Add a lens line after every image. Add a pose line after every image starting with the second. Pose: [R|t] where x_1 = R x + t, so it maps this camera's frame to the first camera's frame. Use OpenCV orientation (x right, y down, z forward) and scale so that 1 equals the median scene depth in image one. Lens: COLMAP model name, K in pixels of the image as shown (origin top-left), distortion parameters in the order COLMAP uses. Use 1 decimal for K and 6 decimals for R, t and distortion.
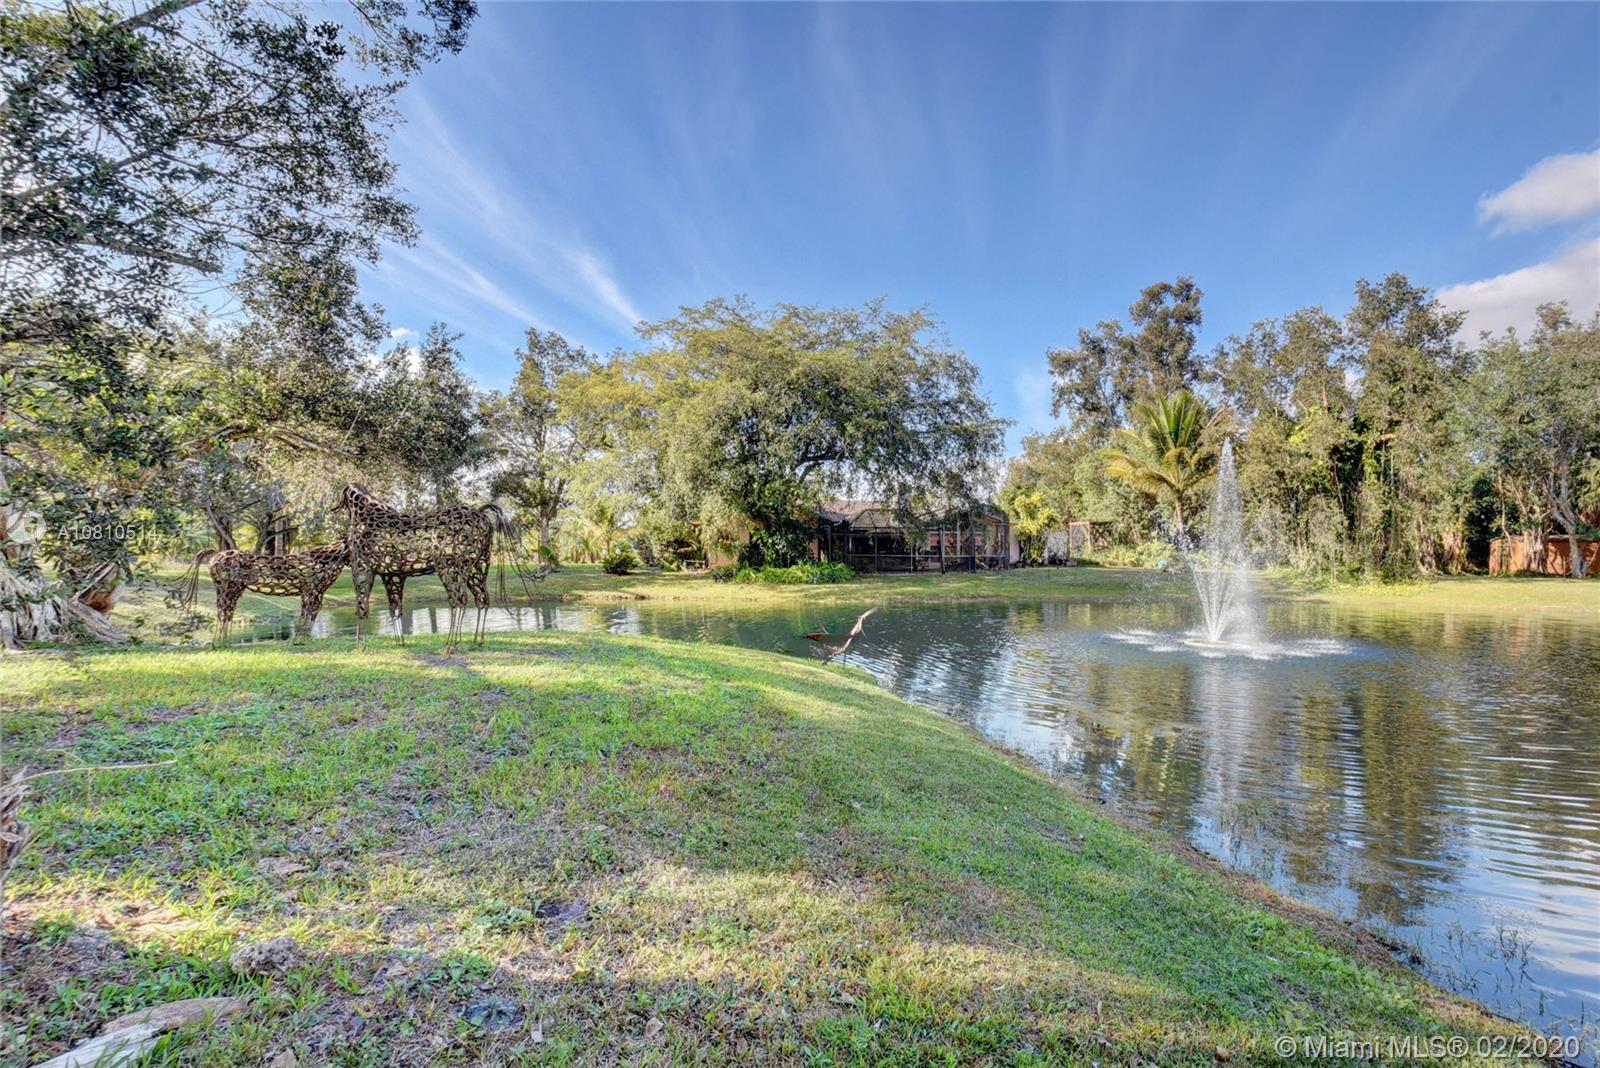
lens RADIAL K [[688.4, 0, 803.4], [0, 688.4, 540.0], [0, 0, 1]] dist [-0.004787, -0.000900]
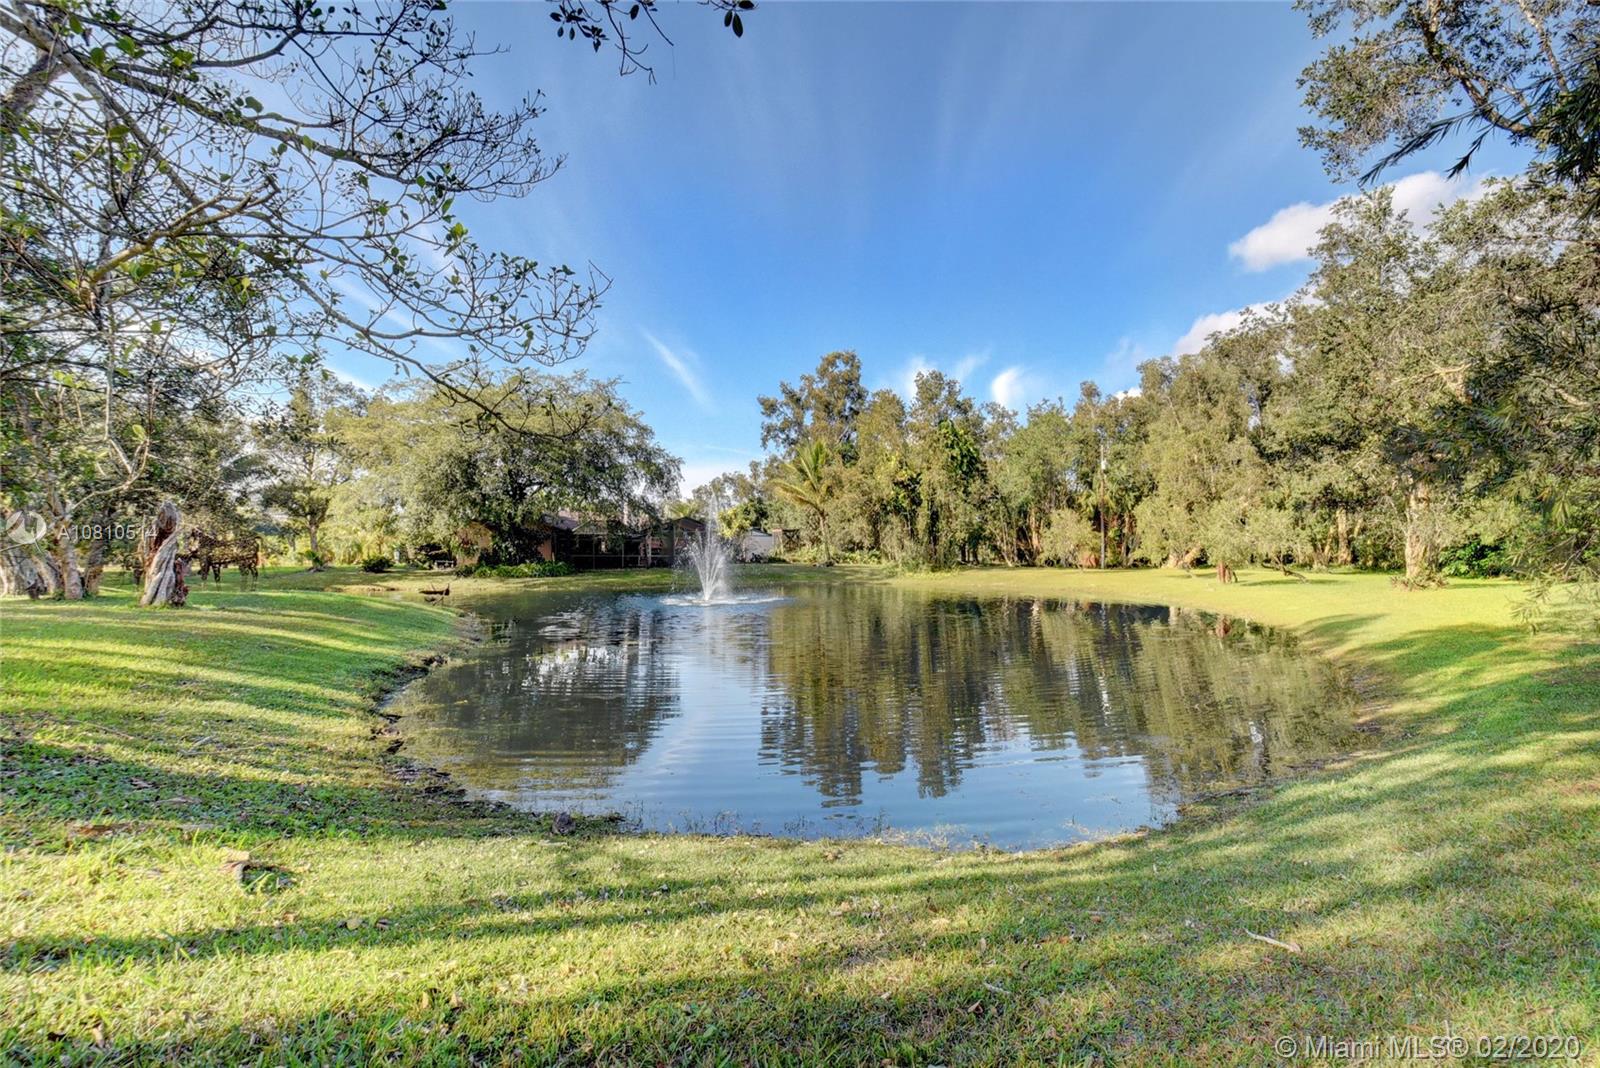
lens RADIAL K [[688.4, 0, 797.0], [0, 688.4, 529.9], [0, 0, 1]] dist [-0.004787, -0.000900]
pose [[0.971935, 0.002055, 0.235242, 0.177331], [0.001885, 0.999862, -0.016525, -0.005373], [-0.235244, 0.016504, 0.971796, -0.390794]]
